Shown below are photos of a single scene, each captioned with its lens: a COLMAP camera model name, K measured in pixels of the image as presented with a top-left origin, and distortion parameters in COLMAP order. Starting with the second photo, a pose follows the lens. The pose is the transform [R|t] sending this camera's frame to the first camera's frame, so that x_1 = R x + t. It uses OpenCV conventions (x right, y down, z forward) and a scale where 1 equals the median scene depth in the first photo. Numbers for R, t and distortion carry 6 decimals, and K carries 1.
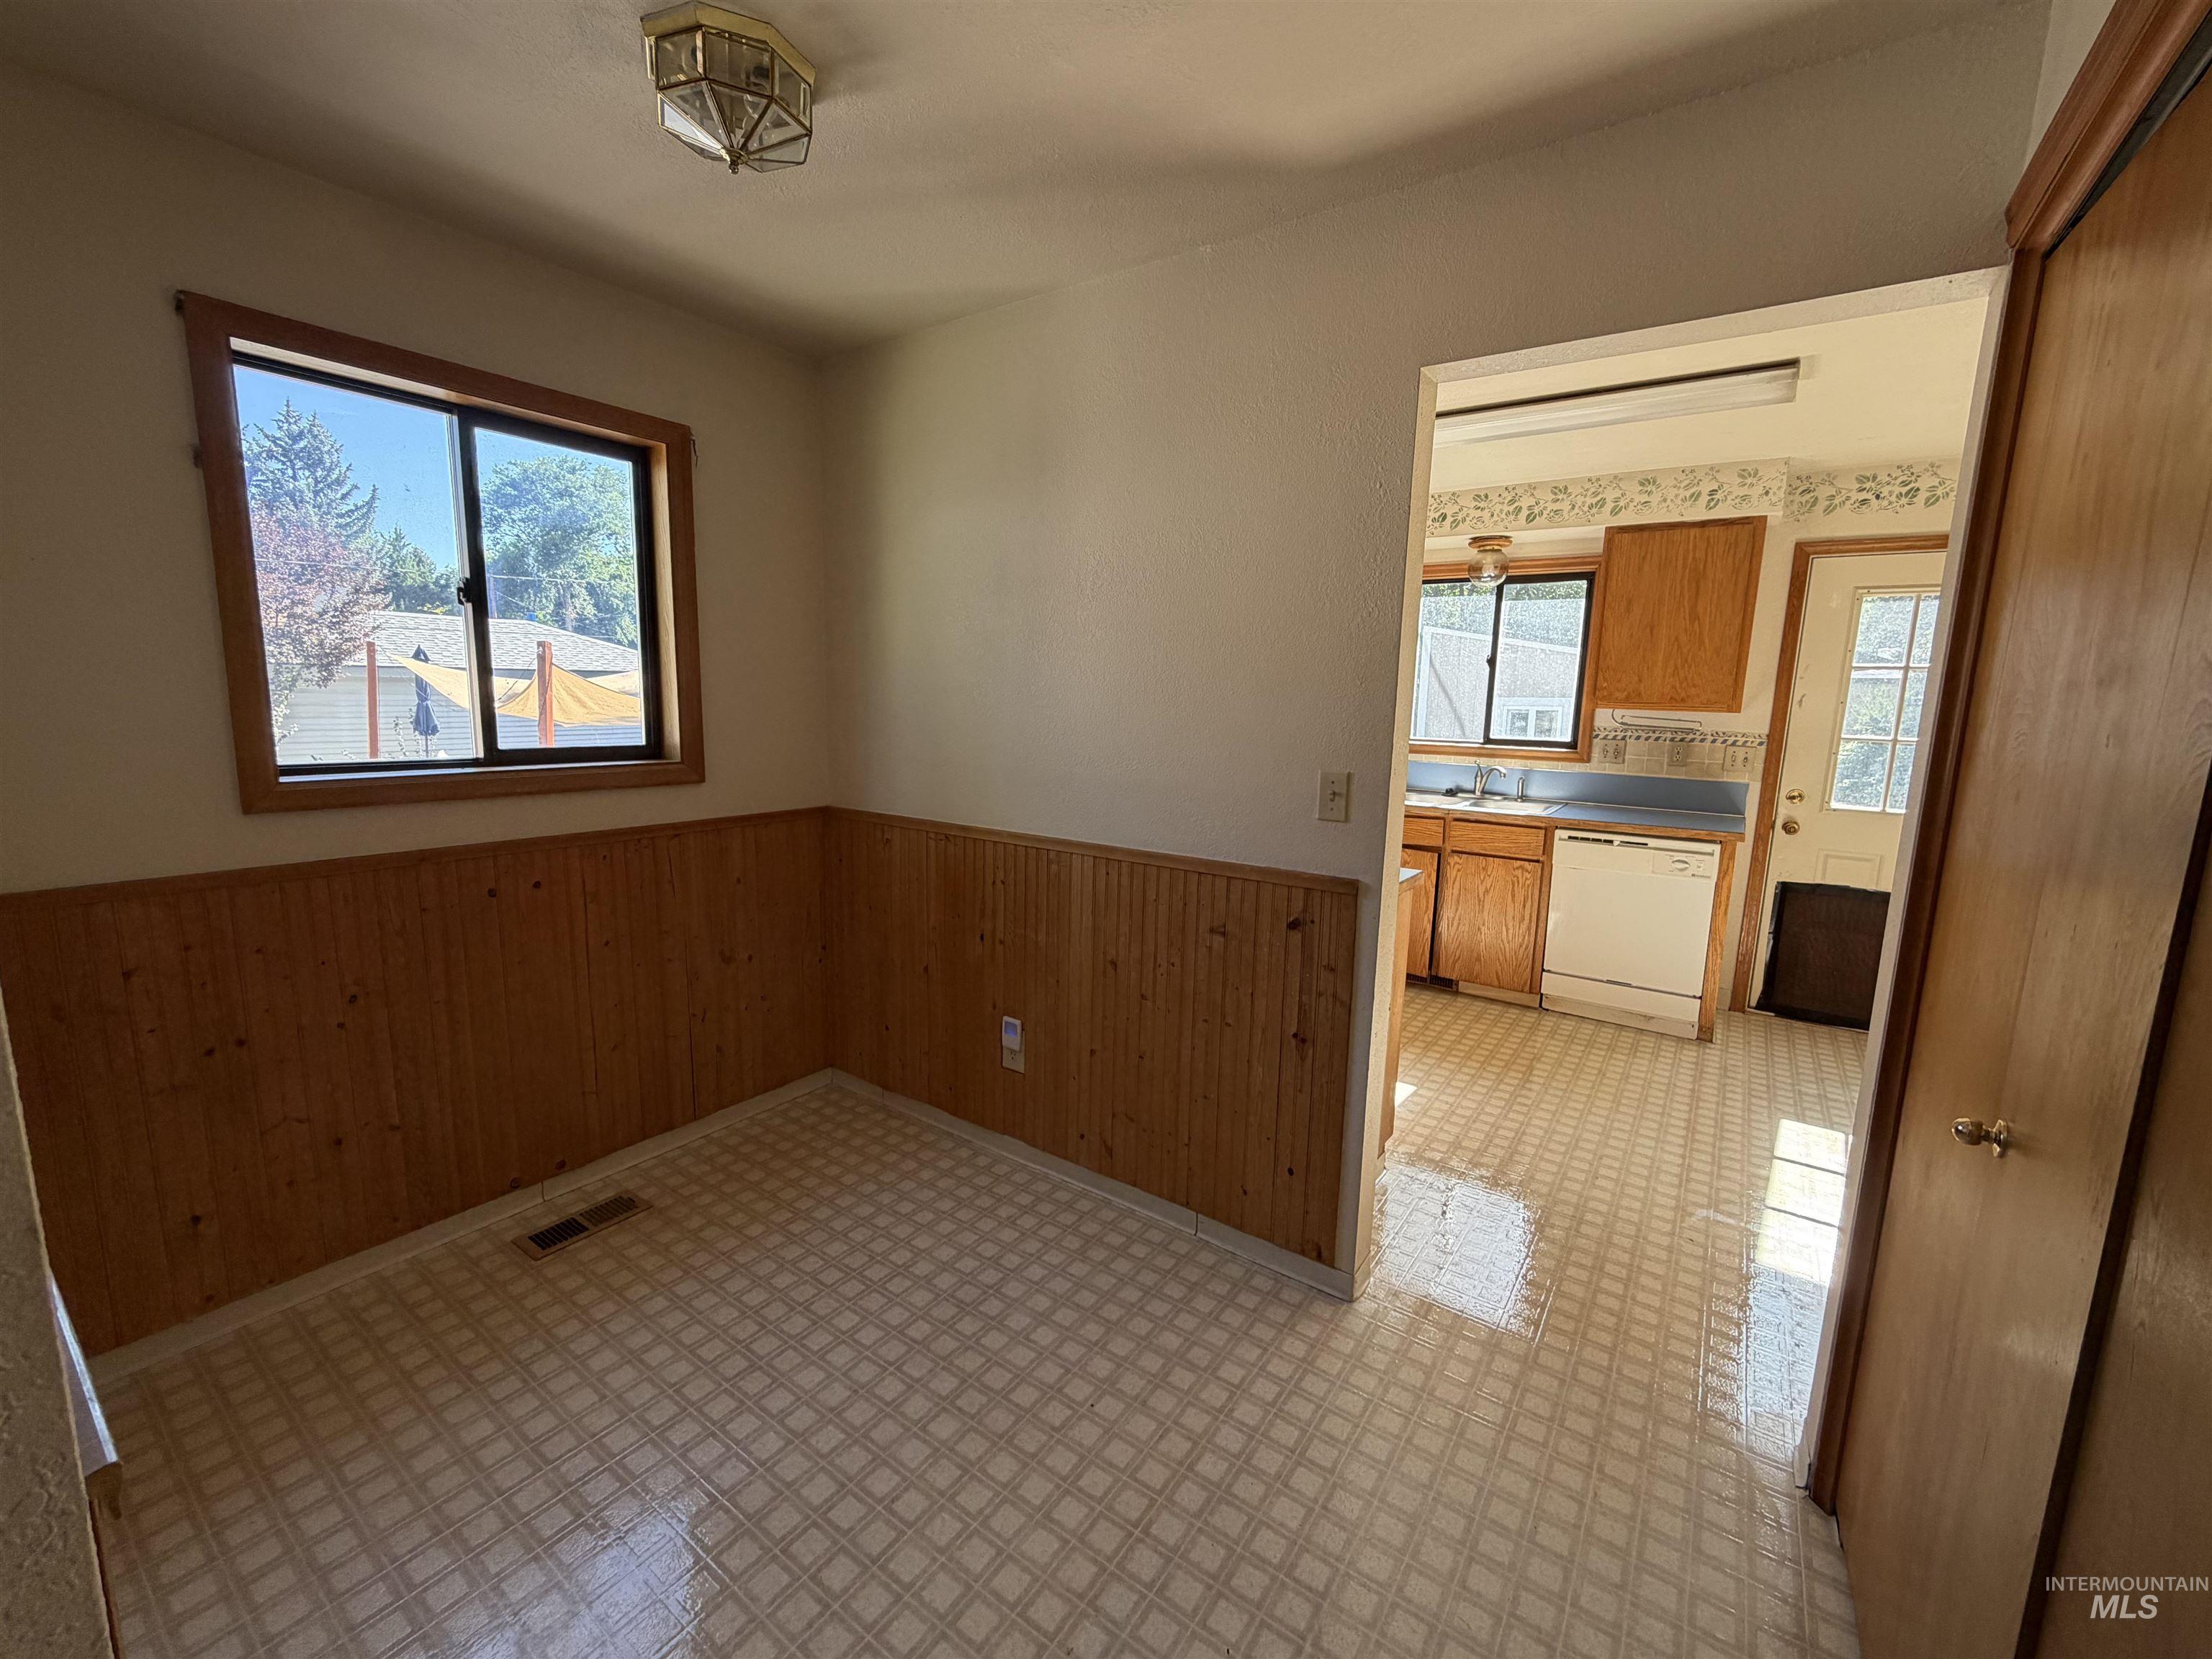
lens RADIAL K [[889.3, 0, 1113.3], [0, 889.3, 825.6], [0, 0, 1]] dist [0.002207, 0.000394]
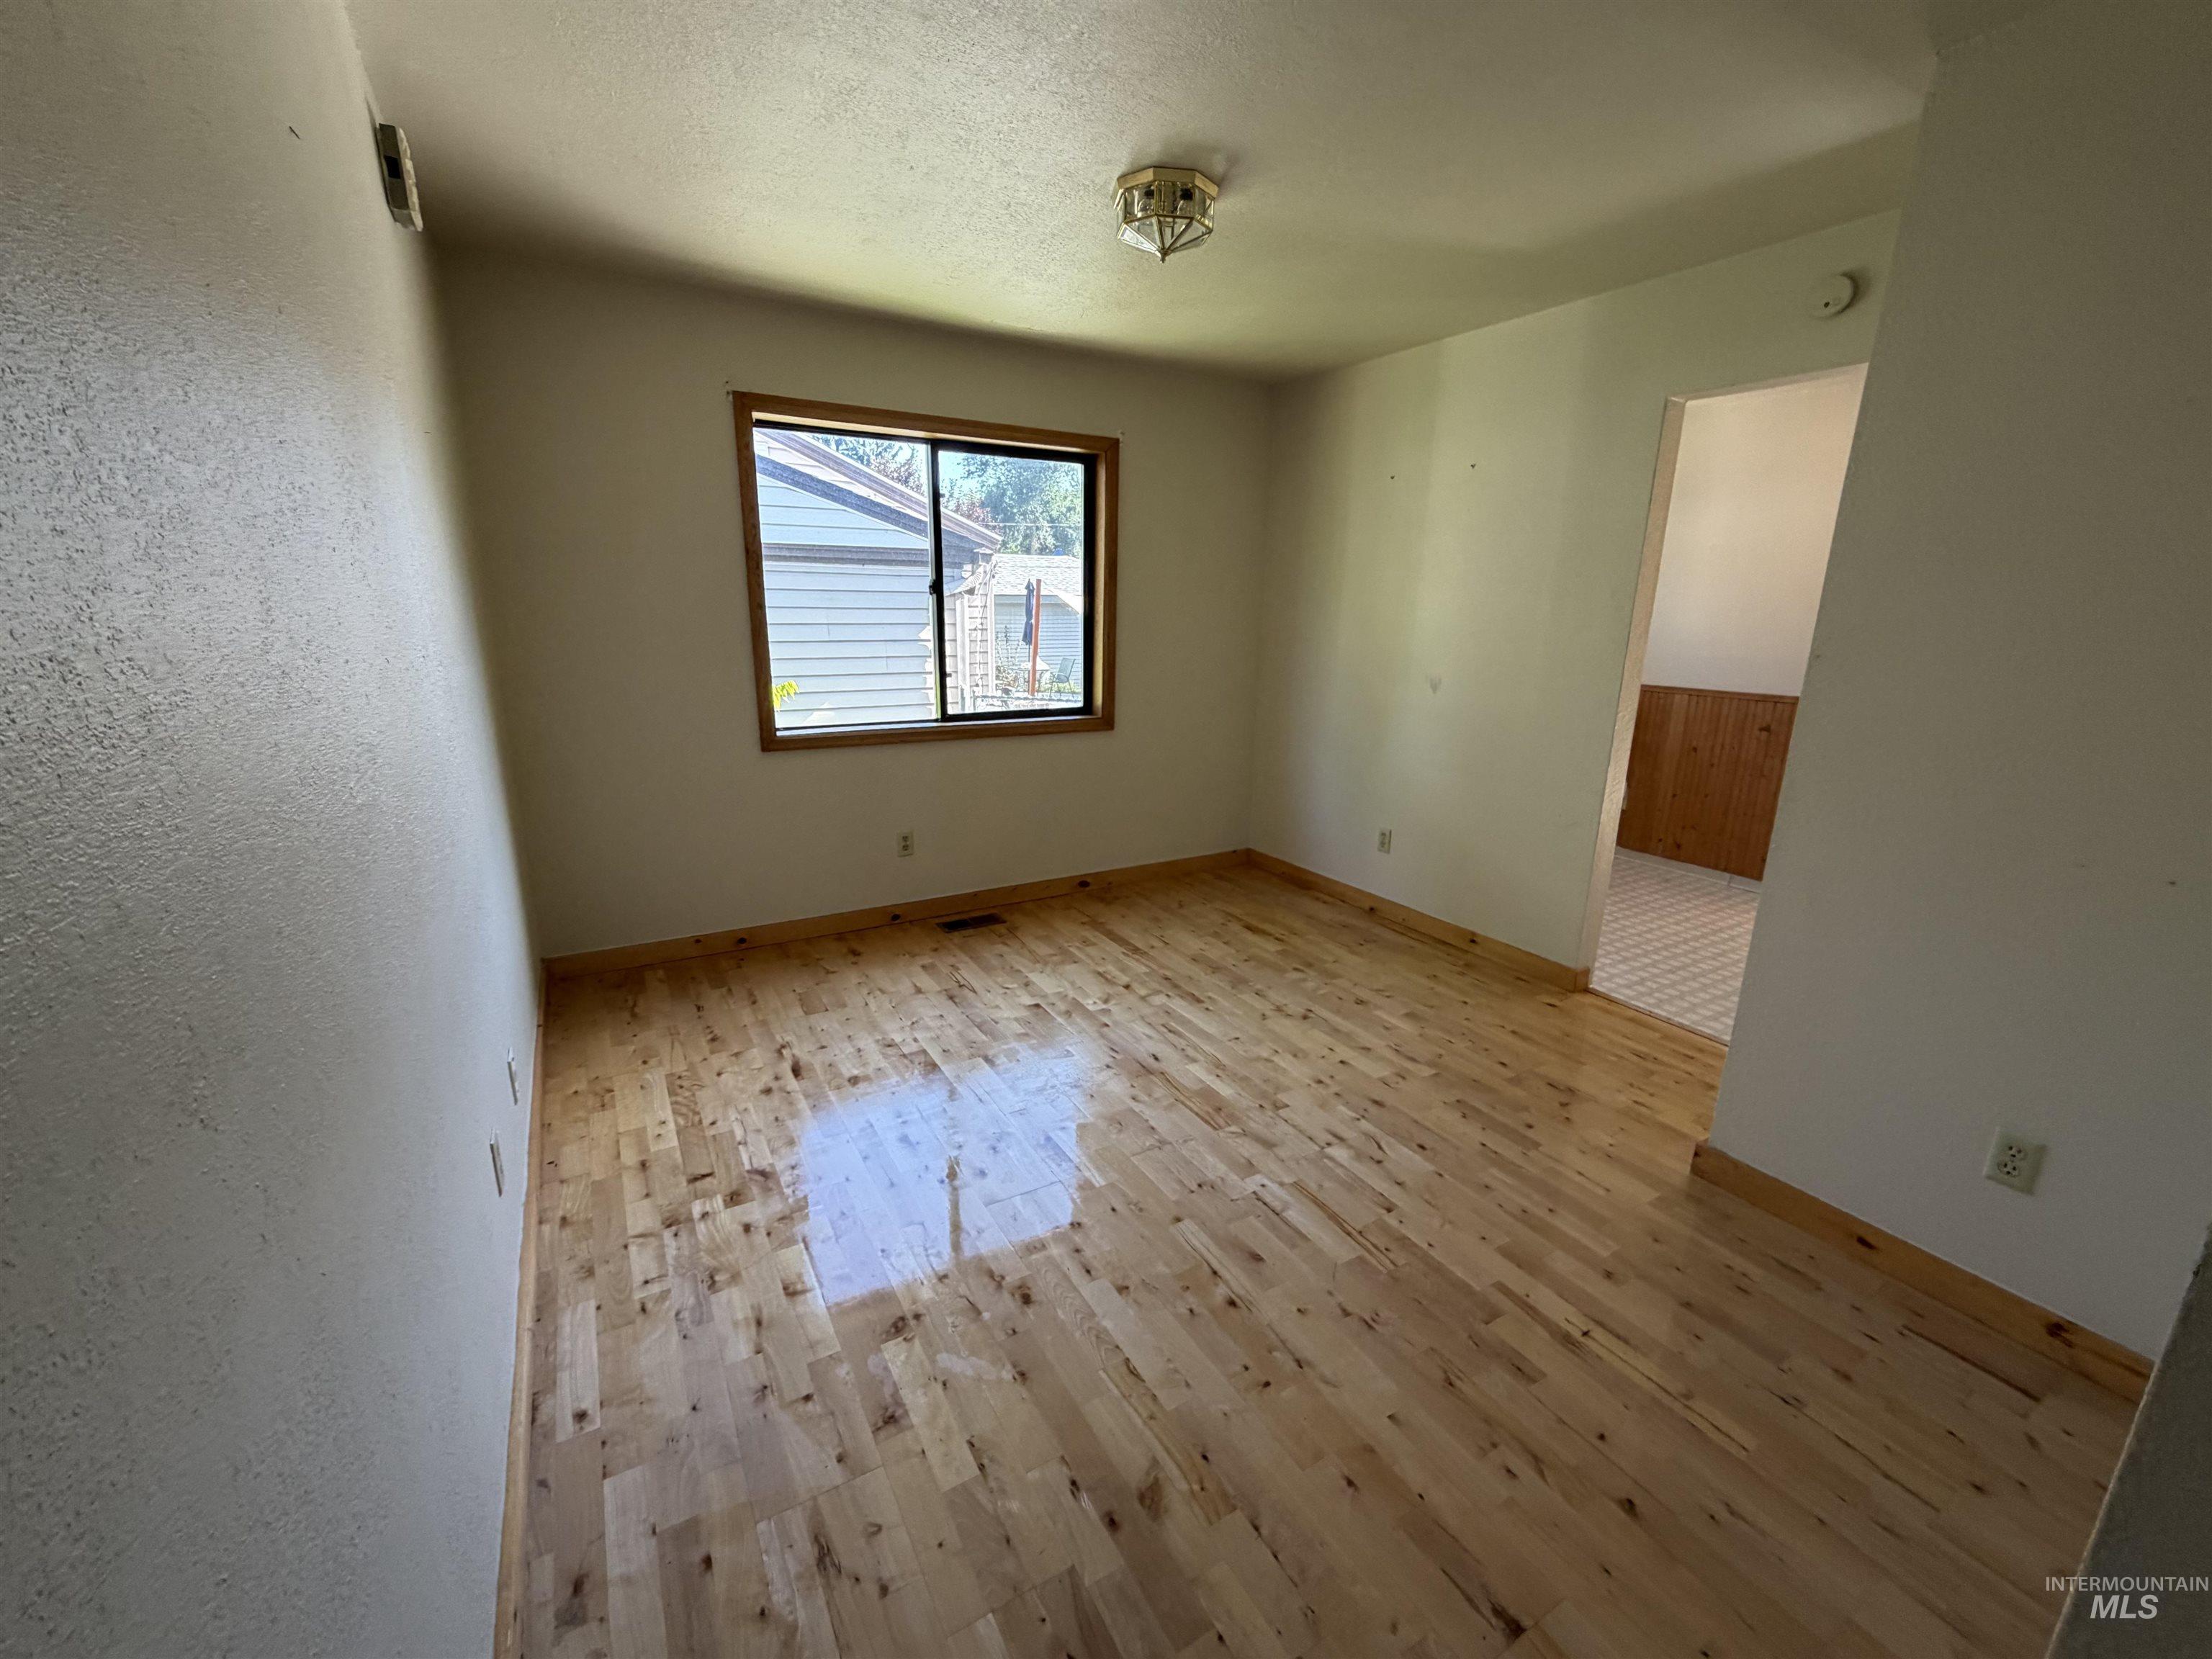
lens RADIAL K [[889.3, 0, 1113.3], [0, 889.3, 825.6], [0, 0, 1]] dist [0.002207, 0.000394]
pose [[0.907803, 0.090263, -0.409568, -0.283626], [-0.053538, 0.993517, 0.100289, 0.158897], [0.415965, -0.069115, 0.906750, -1.099291]]
